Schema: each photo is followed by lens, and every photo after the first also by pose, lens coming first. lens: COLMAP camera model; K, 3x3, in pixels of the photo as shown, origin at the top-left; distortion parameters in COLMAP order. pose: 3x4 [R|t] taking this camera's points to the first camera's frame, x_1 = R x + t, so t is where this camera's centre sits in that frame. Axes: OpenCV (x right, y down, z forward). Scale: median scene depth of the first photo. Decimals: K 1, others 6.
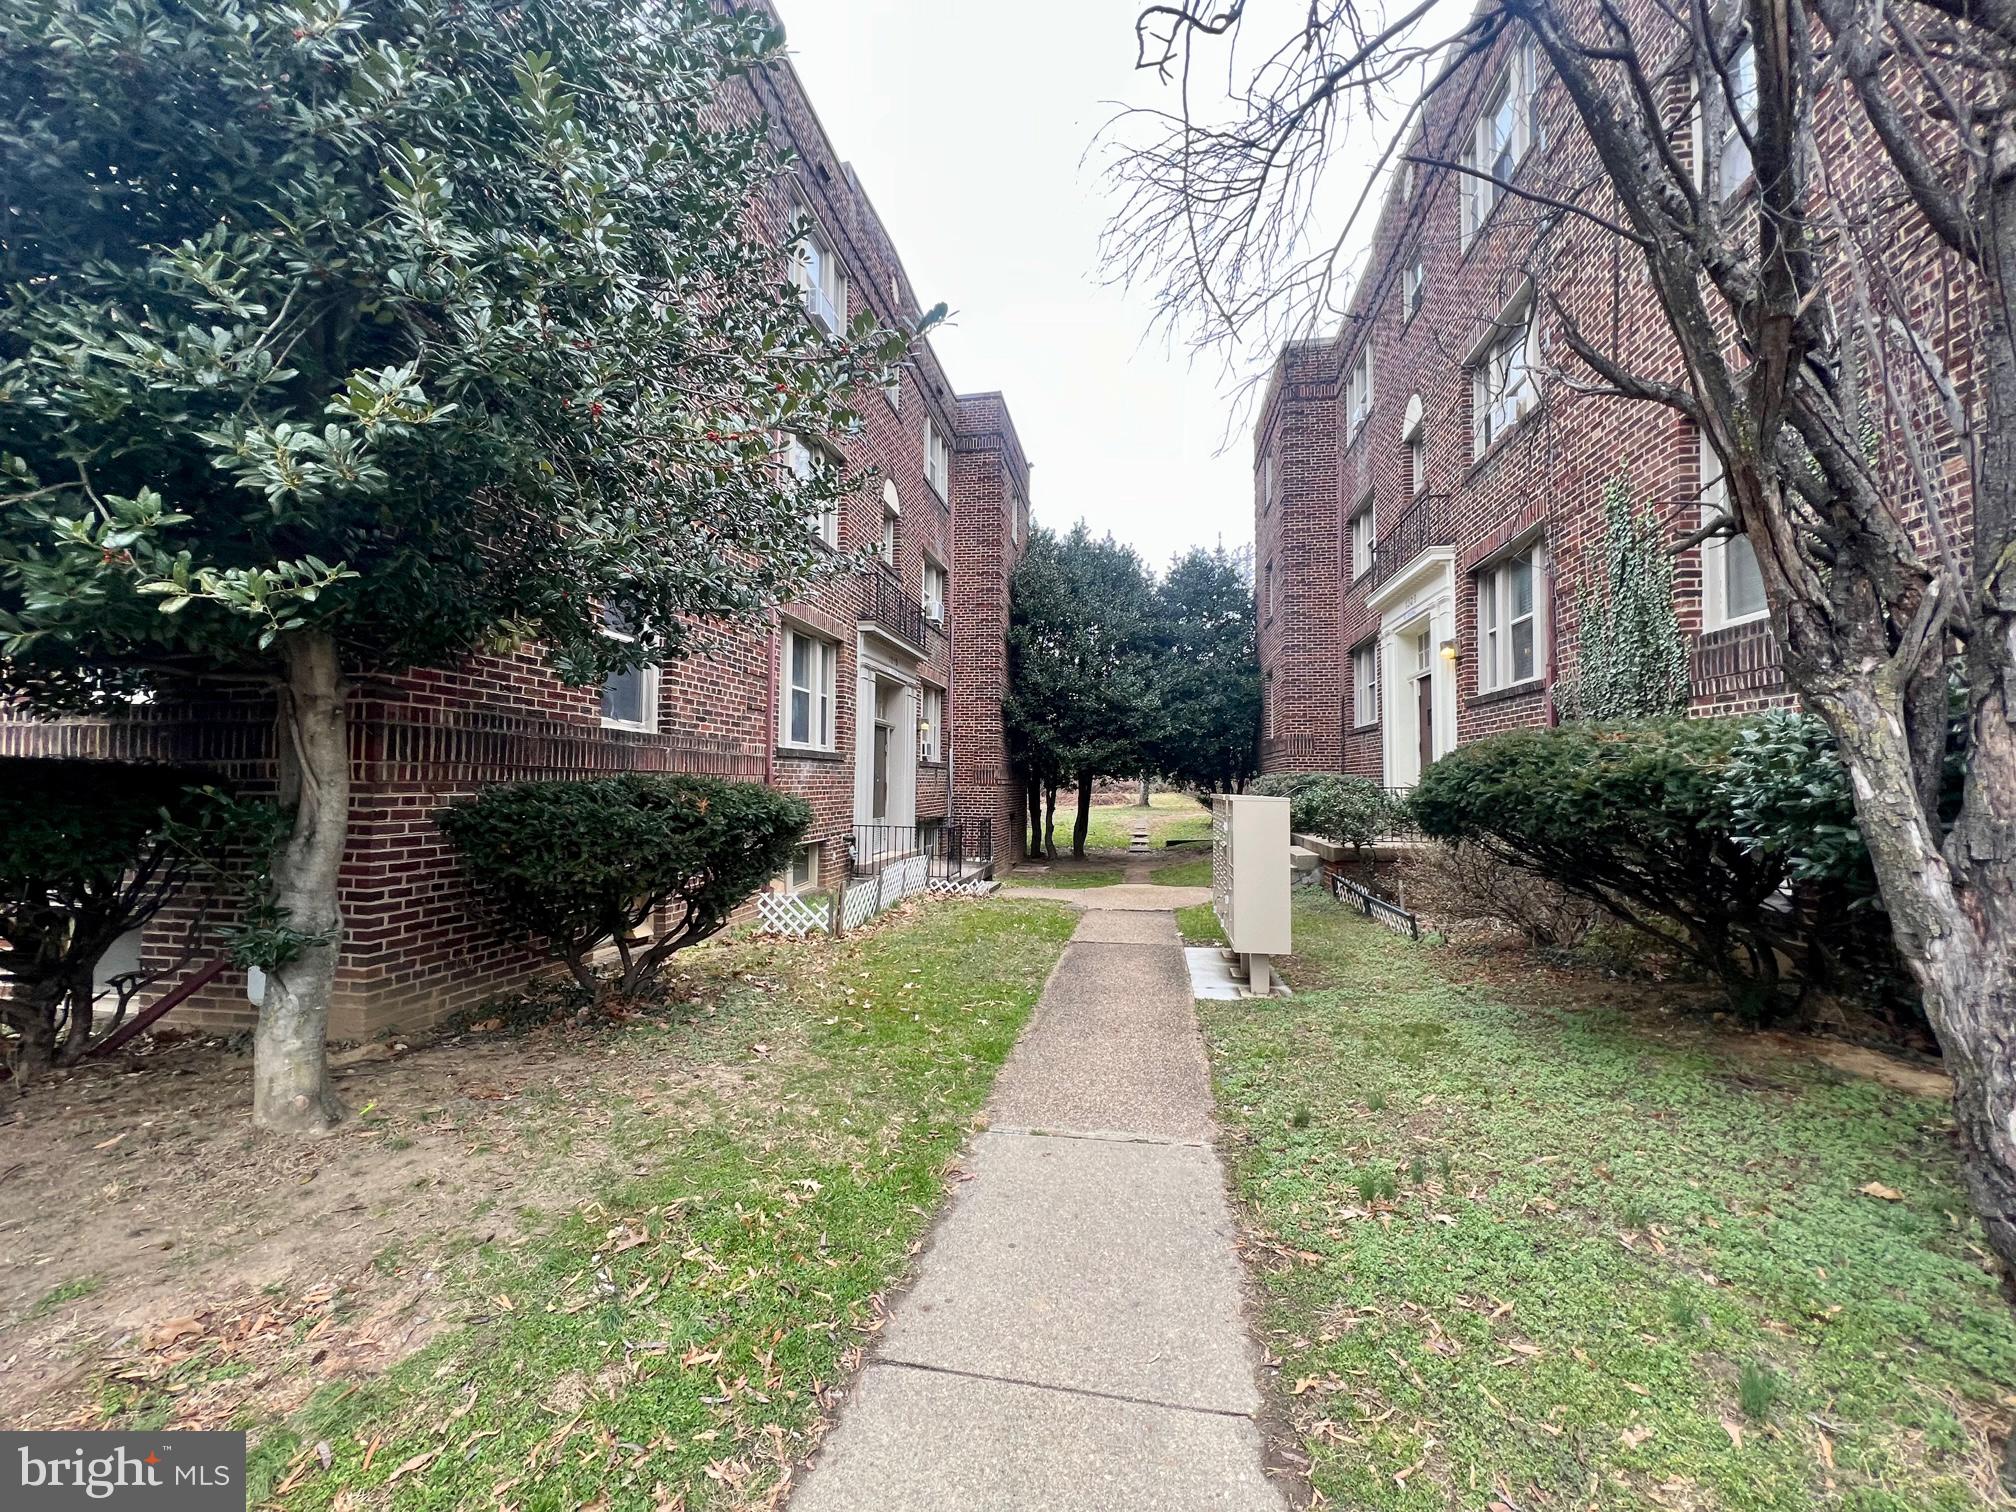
lens RADIAL K [[808.0, 0, 1004.6], [0, 808.0, 758.1], [0, 0, 1]] dist [-0.001845, 0.000810]
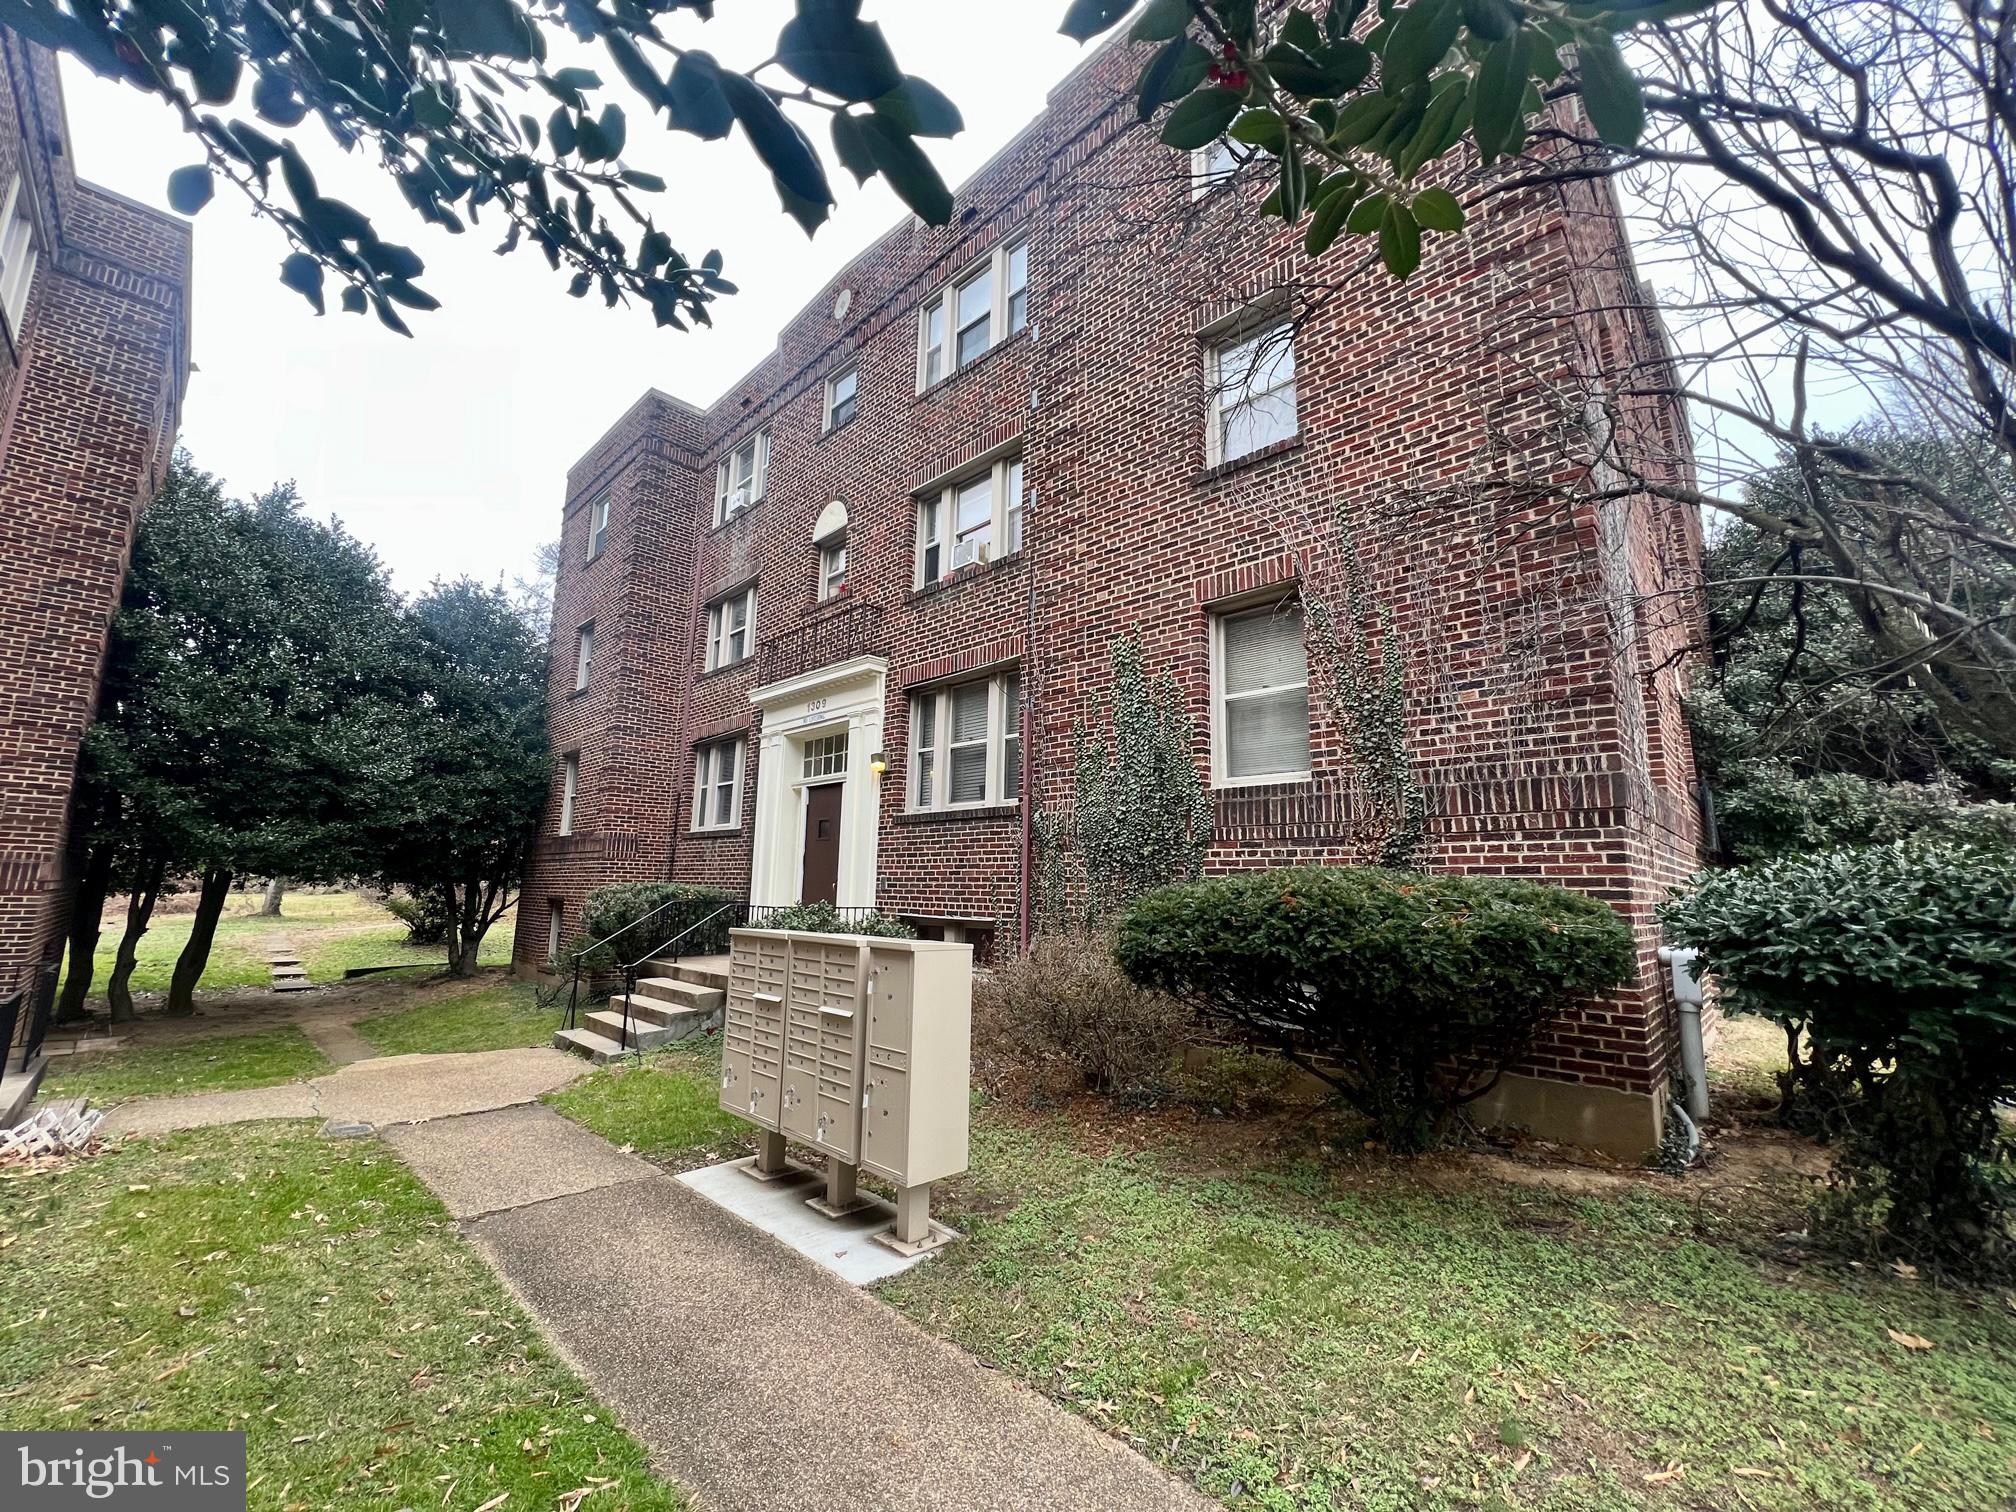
lens RADIAL K [[808.0, 0, 995.4], [0, 808.0, 756.9], [0, 0, 1]] dist [-0.001845, 0.000810]
pose [[0.573702, 0.141381, 0.806770, -0.146656], [-0.043142, 0.988838, -0.142609, -0.008350], [-0.817927, 0.047009, 0.573398, 0.314446]]
